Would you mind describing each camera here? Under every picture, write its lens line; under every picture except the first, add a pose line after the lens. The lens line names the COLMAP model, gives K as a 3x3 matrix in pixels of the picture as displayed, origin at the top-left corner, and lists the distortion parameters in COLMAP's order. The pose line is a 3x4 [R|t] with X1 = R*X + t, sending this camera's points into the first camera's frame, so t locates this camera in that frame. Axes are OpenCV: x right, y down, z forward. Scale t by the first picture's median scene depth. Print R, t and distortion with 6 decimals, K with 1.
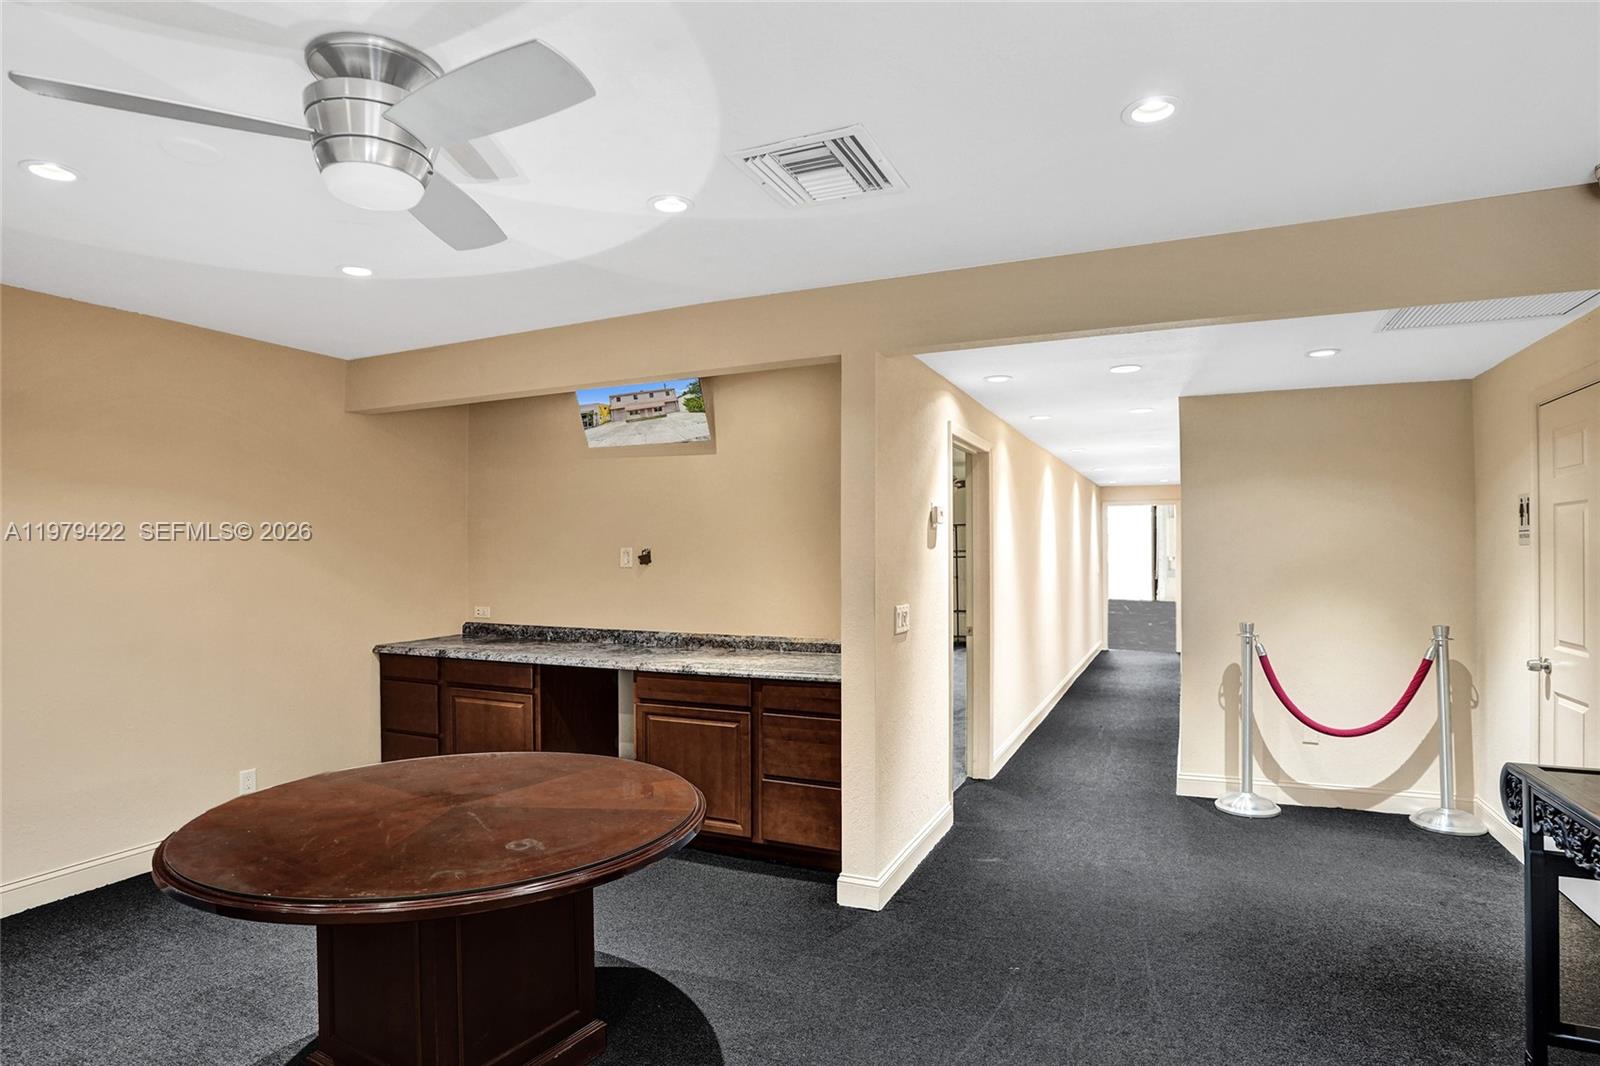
lens RADIAL K [[857.2, 0, 800.2], [0, 857.2, 543.3], [0, 0, 1]] dist [-0.093063, 0.043491]
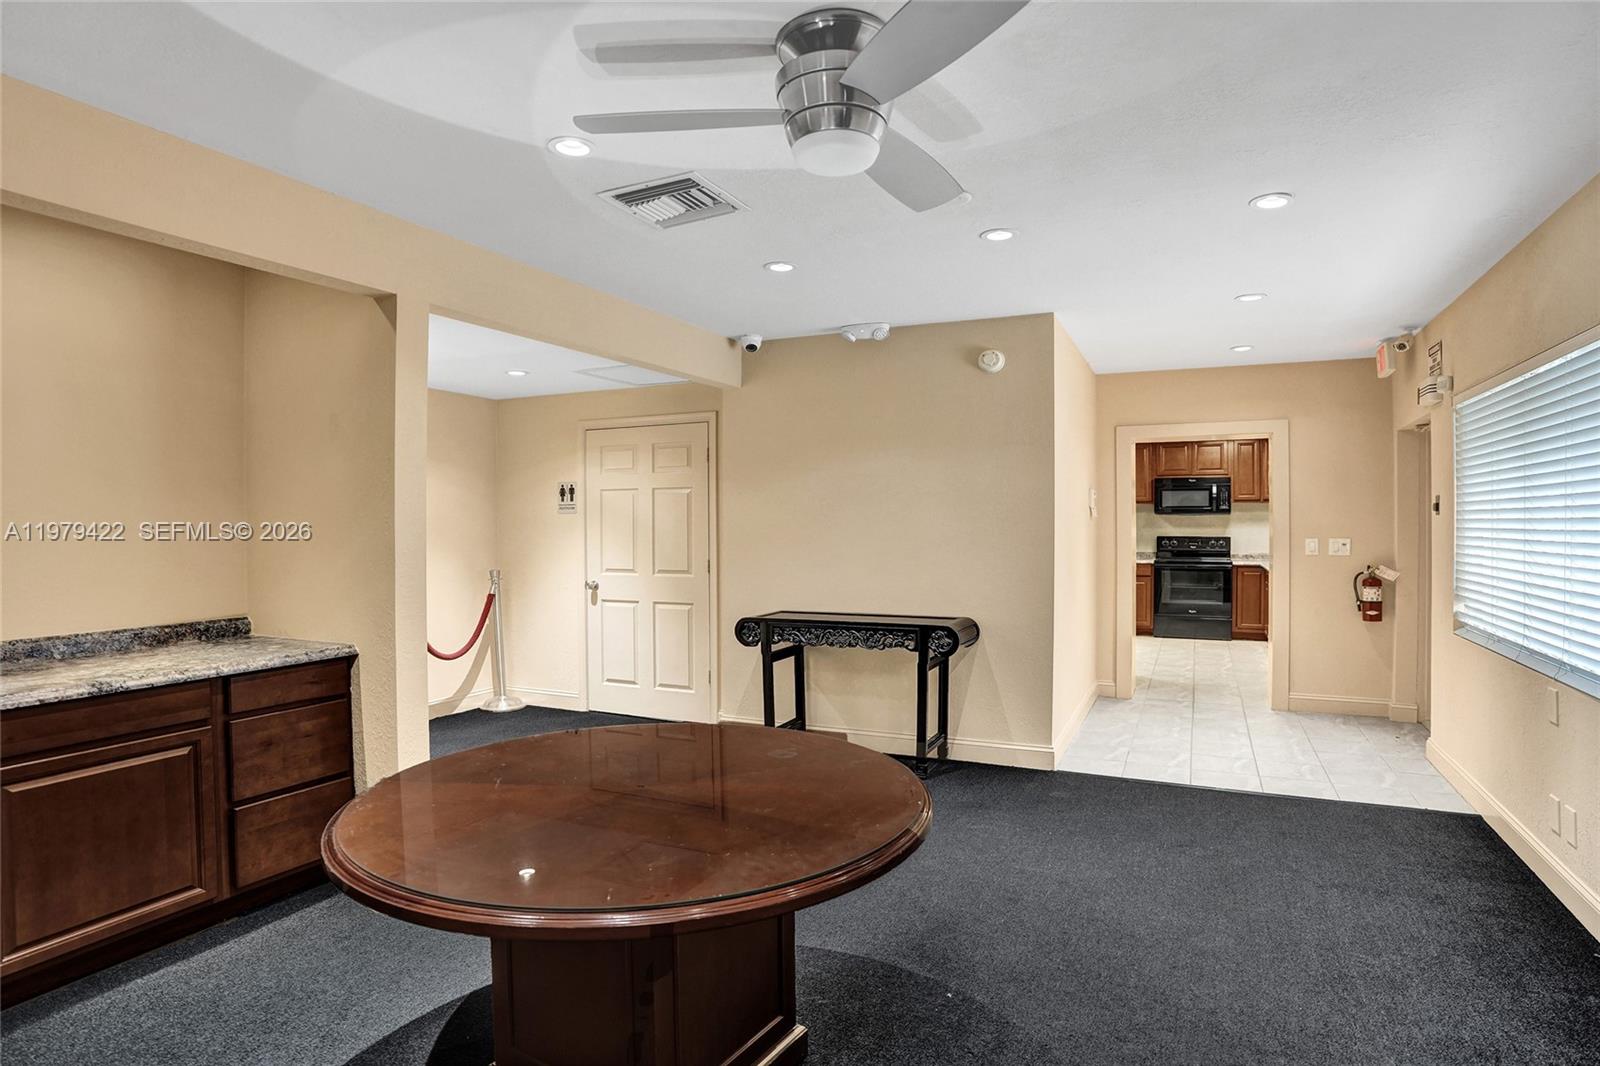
lens RADIAL K [[889.0, 0, 771.0], [0, 889.0, 521.3], [0, 0, 1]] dist [-0.078840, 0.028012]
pose [[0.026512, 0.008174, 0.999615, -0.752396], [-0.006589, 0.999946, -0.008002, 0.024455], [-0.999627, -0.006375, 0.026564, 0.481233]]
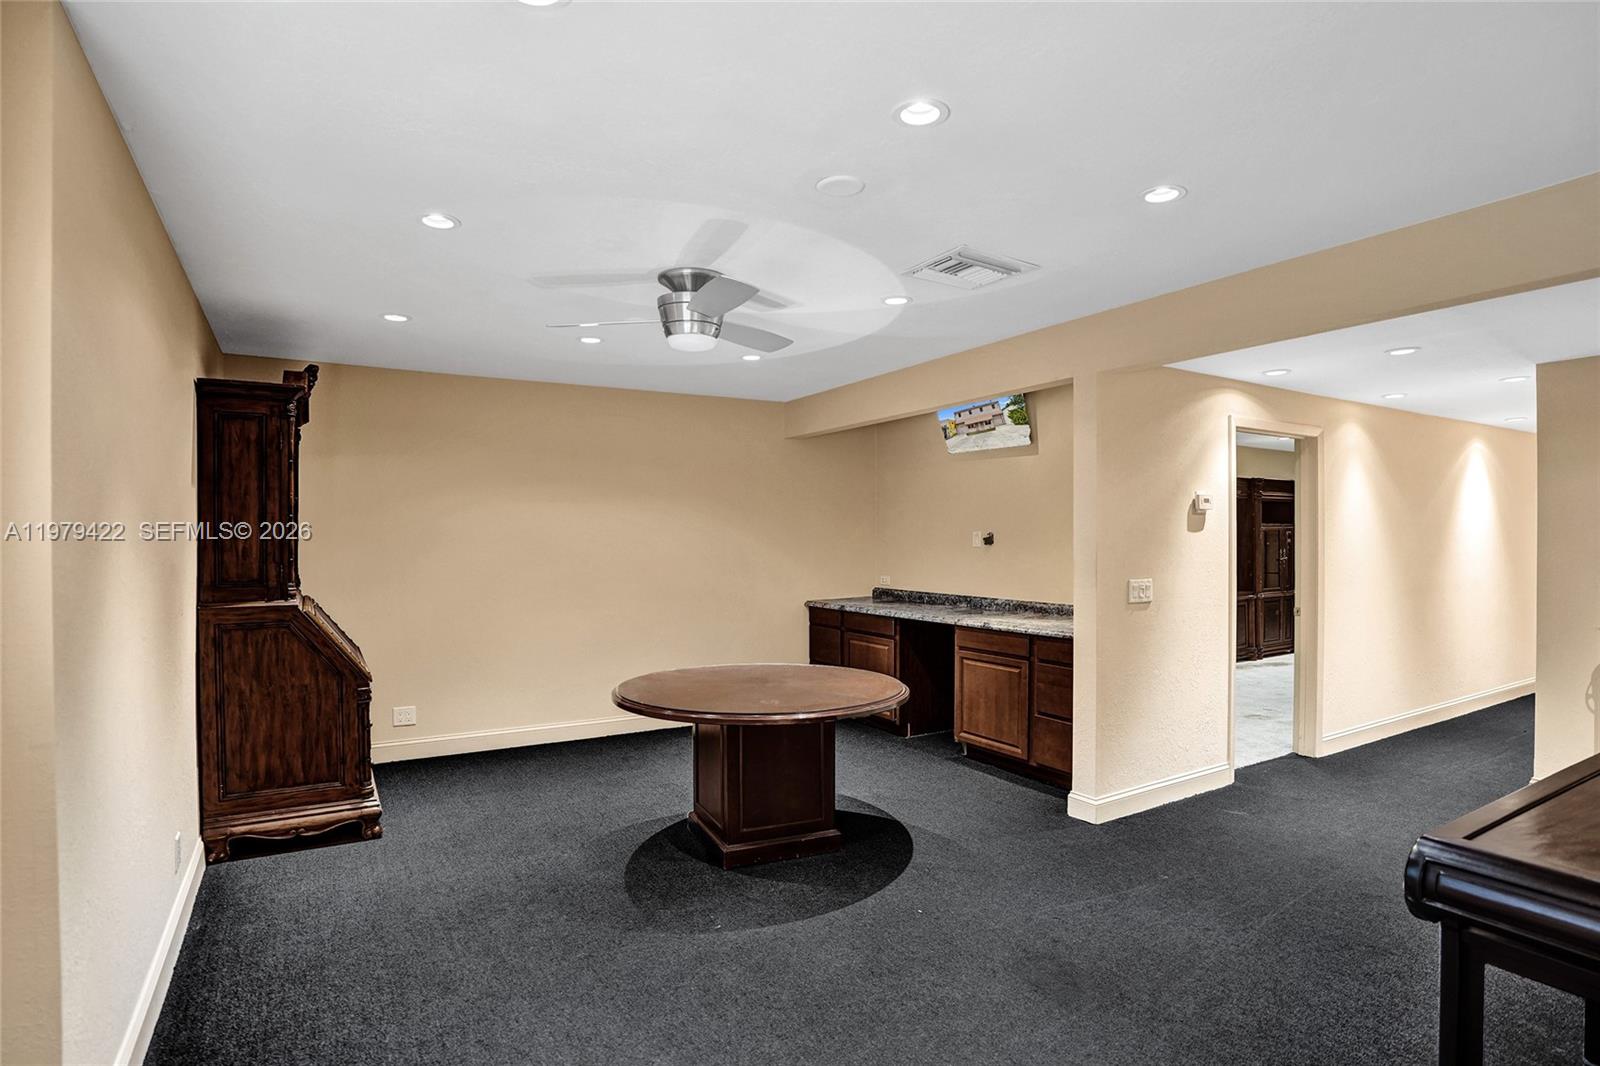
lens RADIAL K [[828.0, 0, 800.0], [0, 828.0, 533.0], [0, 0, 1]] dist [-0.075399, 0.018879]
pose [[0.818451, -0.001226, -0.574575, 0.351116], [0.006164, 0.999959, 0.006647, -0.002967], [0.574543, -0.008982, 0.818425, -0.185875]]
